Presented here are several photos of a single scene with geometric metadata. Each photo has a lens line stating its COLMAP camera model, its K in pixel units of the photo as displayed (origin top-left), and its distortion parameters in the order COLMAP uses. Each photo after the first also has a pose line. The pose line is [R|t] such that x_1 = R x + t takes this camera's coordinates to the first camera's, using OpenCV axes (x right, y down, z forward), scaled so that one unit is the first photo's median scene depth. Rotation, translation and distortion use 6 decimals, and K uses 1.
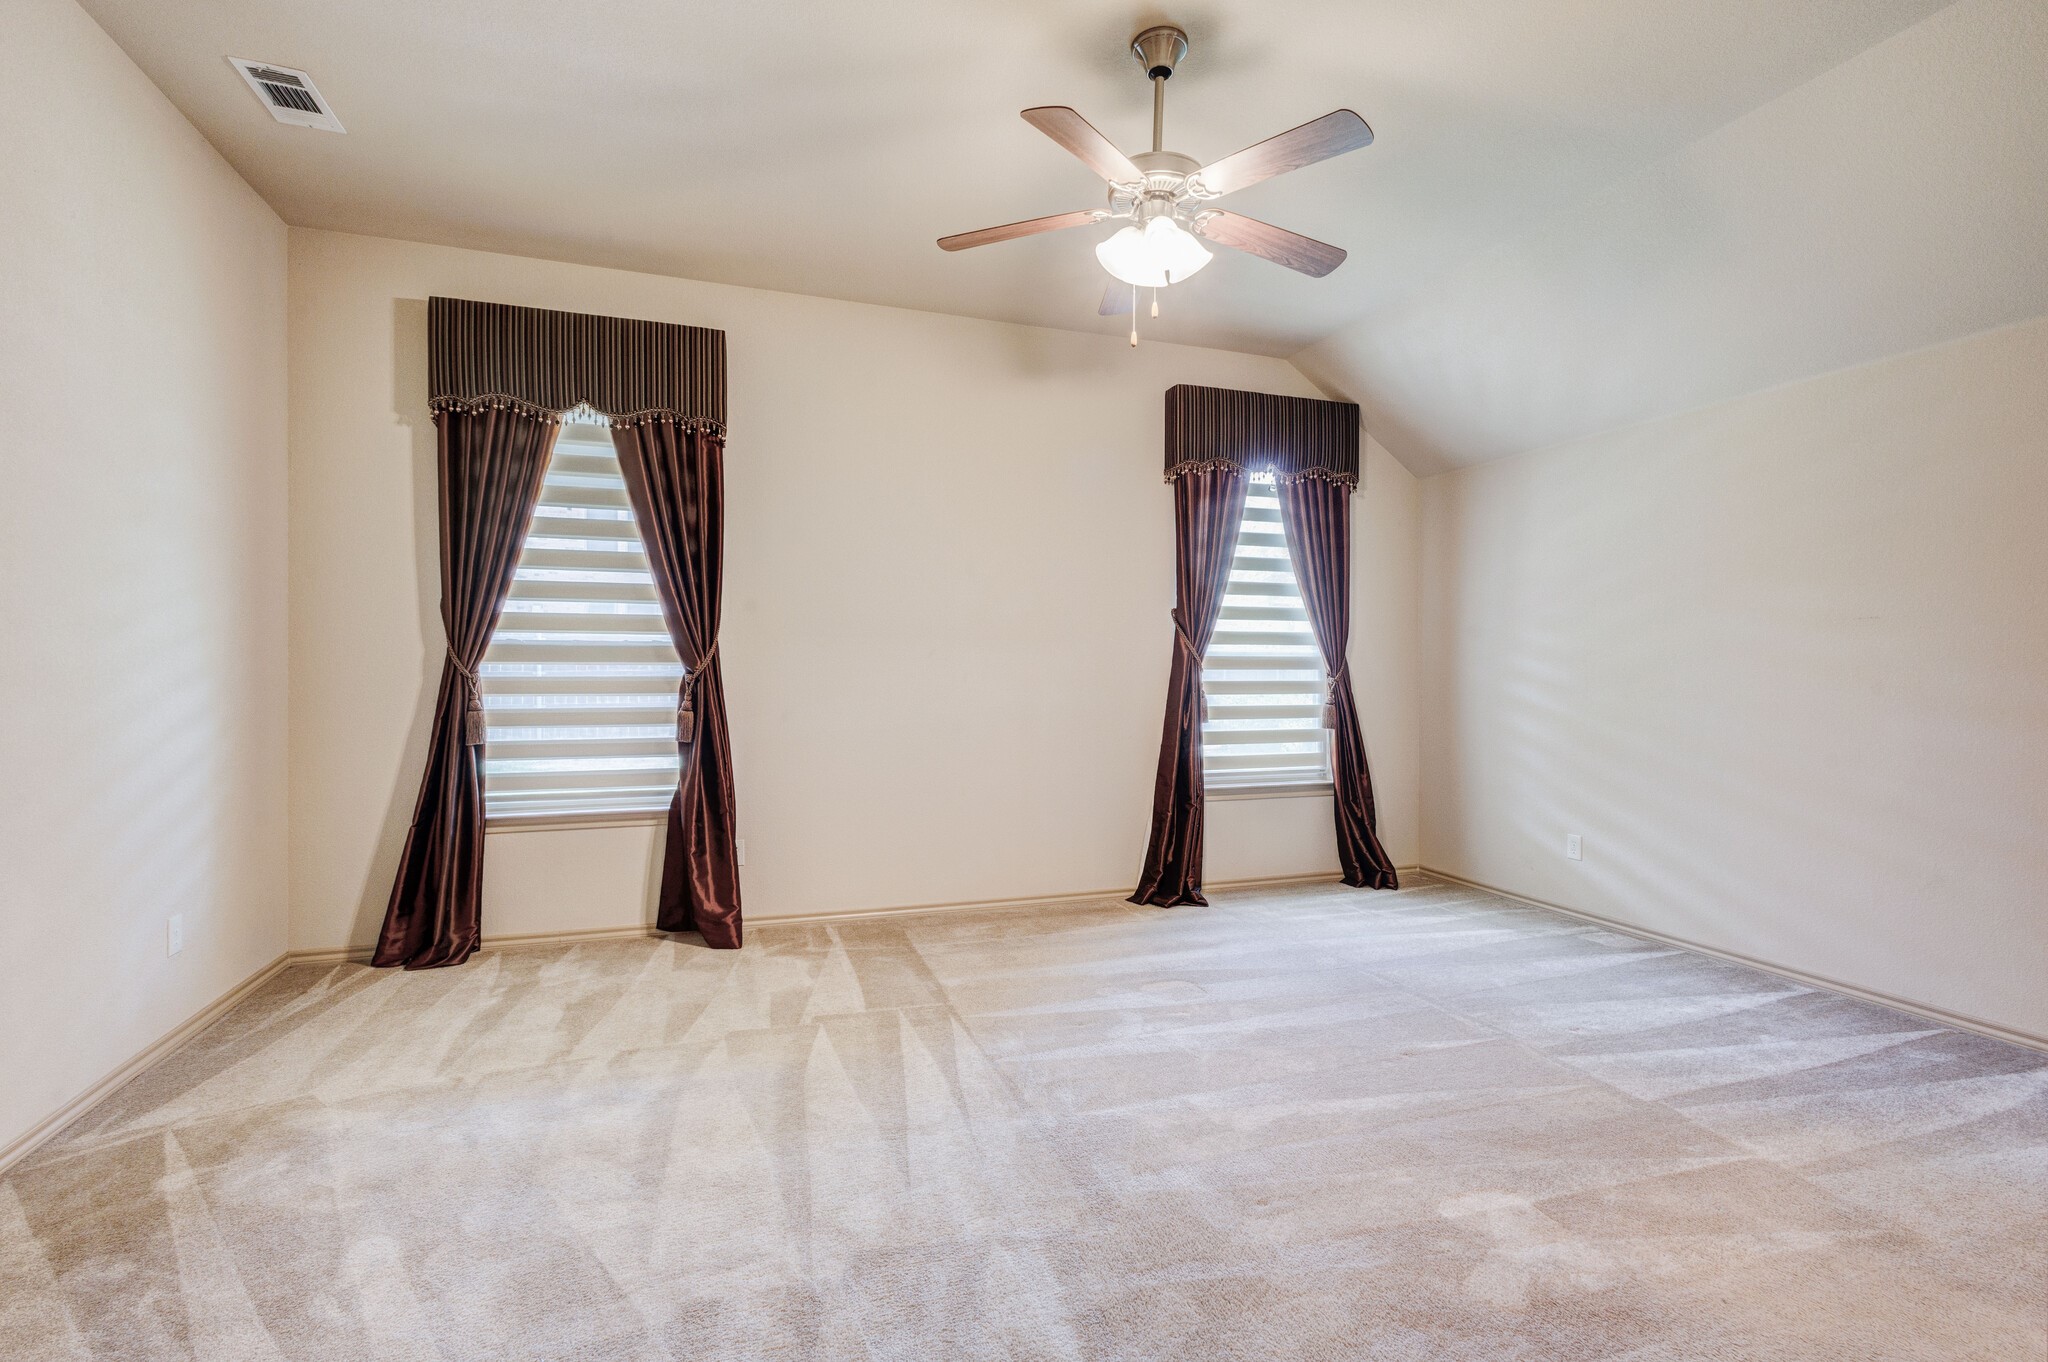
lens RADIAL K [[932.6, 0, 1026.4], [0, 932.6, 680.8], [0, 0, 1]] dist [0.004528, -0.000608]
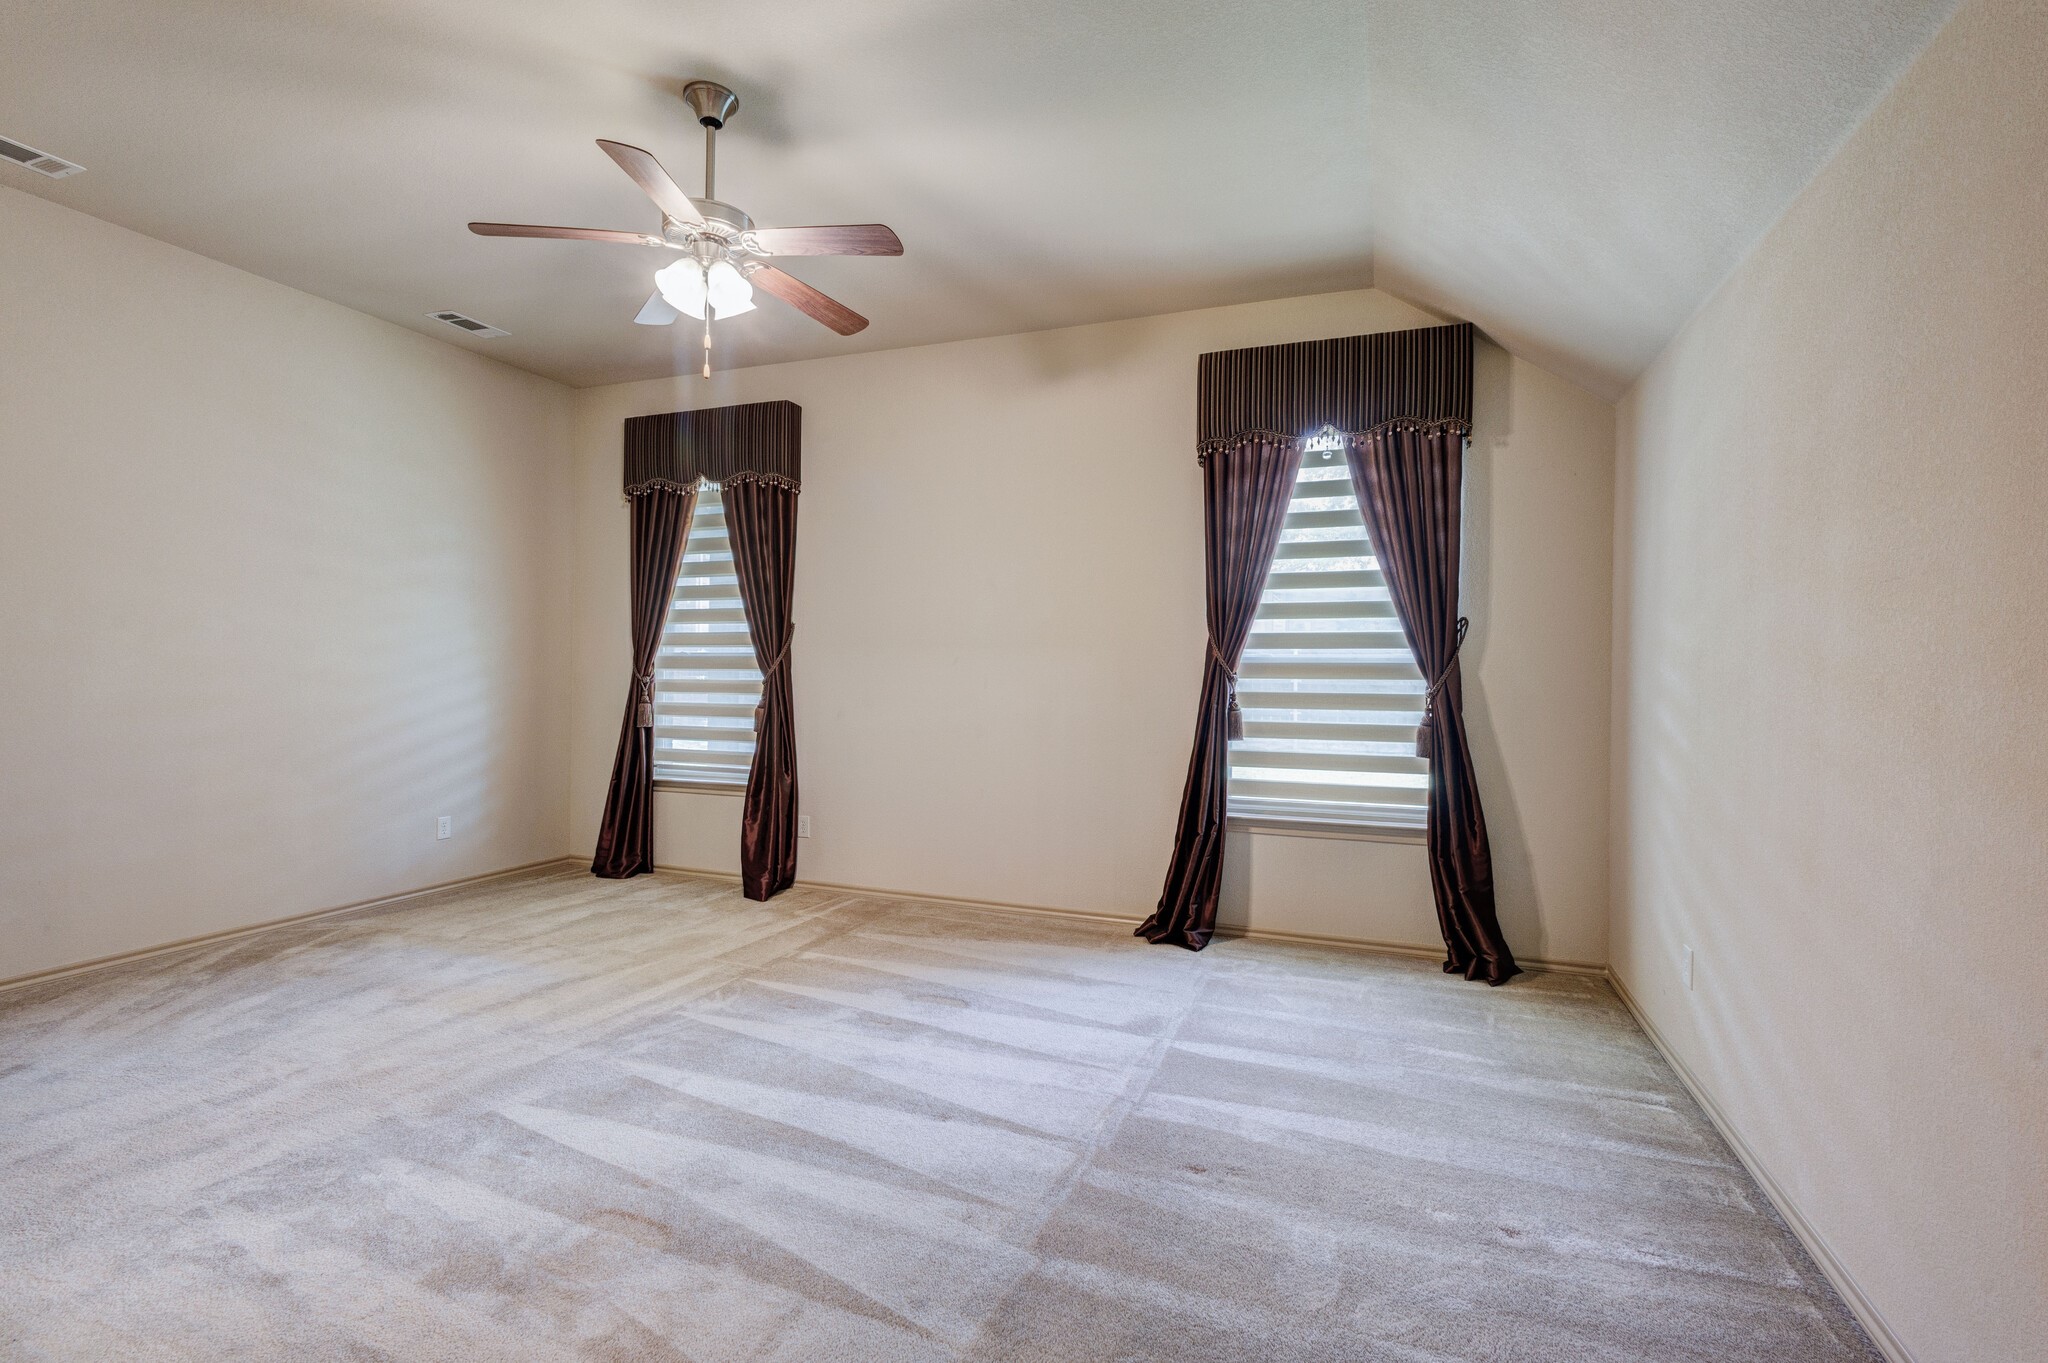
lens RADIAL K [[932.6, 0, 1026.4], [0, 932.6, 681.3], [0, 0, 1]] dist [0.004528, -0.000608]
pose [[0.768610, 0.008187, -0.639666, 0.718329], [-0.014482, 0.999885, -0.004603, -0.002926], [0.639554, 0.012801, 0.768639, 0.263158]]
